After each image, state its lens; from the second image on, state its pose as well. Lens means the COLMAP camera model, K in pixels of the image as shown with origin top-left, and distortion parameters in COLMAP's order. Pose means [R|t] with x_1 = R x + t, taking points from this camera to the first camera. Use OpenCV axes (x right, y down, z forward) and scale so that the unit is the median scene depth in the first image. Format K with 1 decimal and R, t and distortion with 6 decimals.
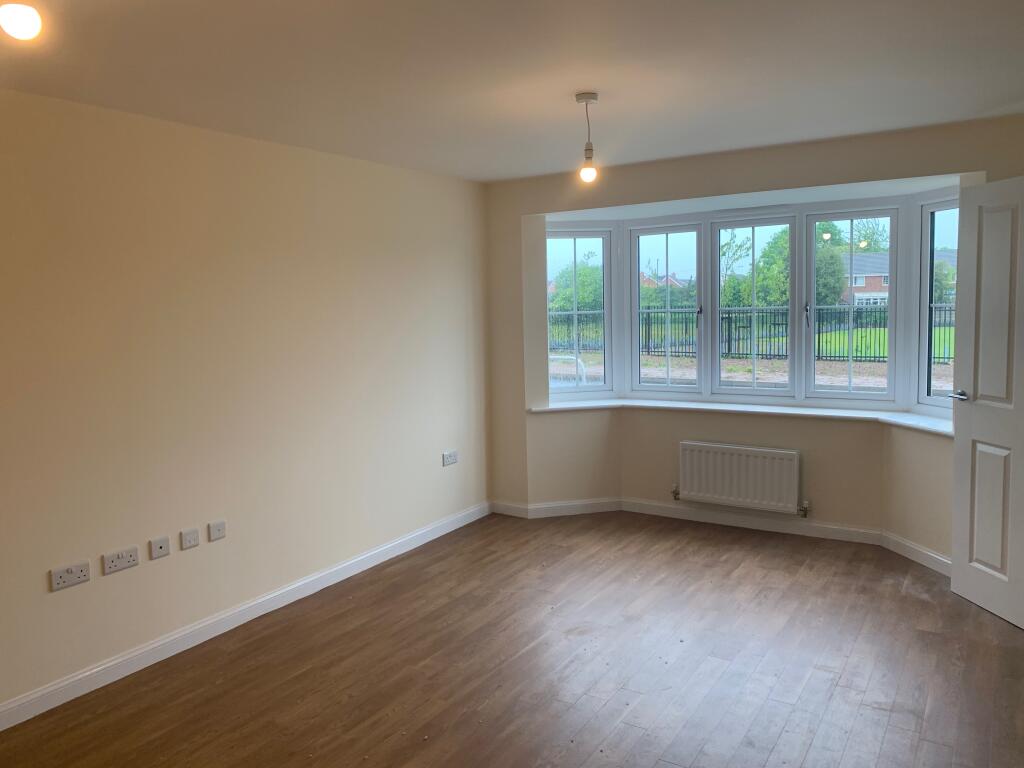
lens RADIAL K [[775.3, 0, 512.9], [0, 775.3, 380.8], [0, 0, 1]] dist [-0.013539, -0.000121]
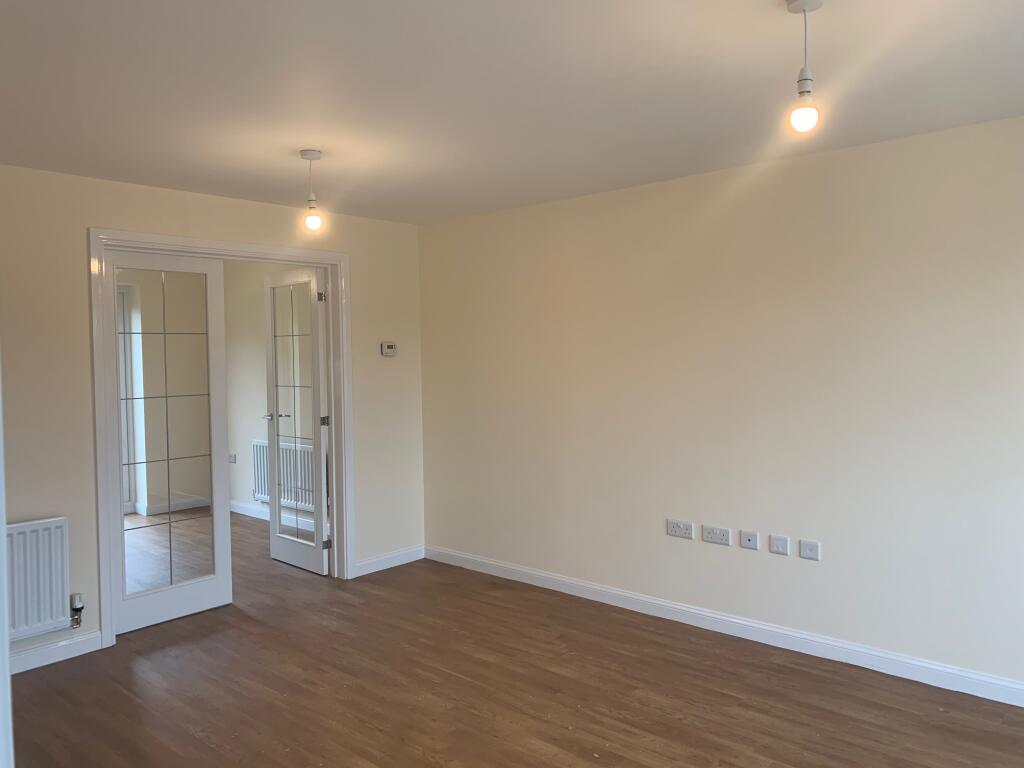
lens RADIAL K [[775.3, 0, 512.0], [0, 775.3, 382.4], [0, 0, 1]] dist [-0.013539, -0.000121]
pose [[-0.170861, 0.068853, -0.982886, 0.444077], [-0.083073, 0.992997, 0.084003, -0.050718], [0.981787, 0.096004, -0.163945, 0.518747]]
